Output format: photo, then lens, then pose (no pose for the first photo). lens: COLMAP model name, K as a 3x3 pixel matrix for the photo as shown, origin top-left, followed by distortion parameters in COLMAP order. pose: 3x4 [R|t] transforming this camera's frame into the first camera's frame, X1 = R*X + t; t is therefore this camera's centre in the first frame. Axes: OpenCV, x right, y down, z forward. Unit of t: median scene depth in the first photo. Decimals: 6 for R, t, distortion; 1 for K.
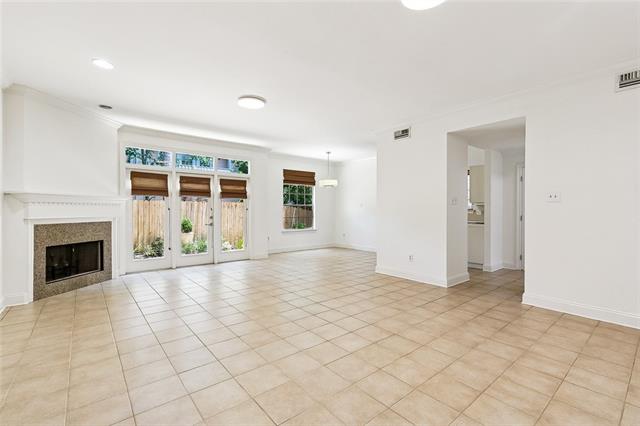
lens RADIAL K [[287.3, 0, 322.3], [0, 287.3, 212.2], [0, 0, 1]] dist [0.013688, -0.001269]
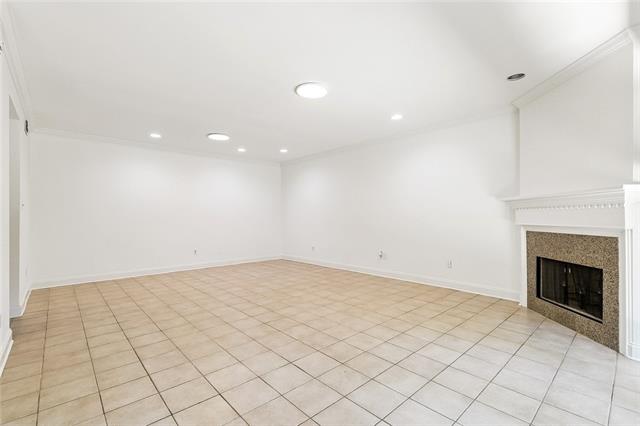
lens RADIAL K [[287.3, 0, 321.6], [0, 287.3, 214.7], [0, 0, 1]] dist [0.013688, -0.001269]
pose [[-0.998714, 0.003406, -0.050575, -0.219214], [0.003524, 0.999991, -0.002239, -0.010982], [0.050567, -0.002415, -0.998718, 1.757659]]
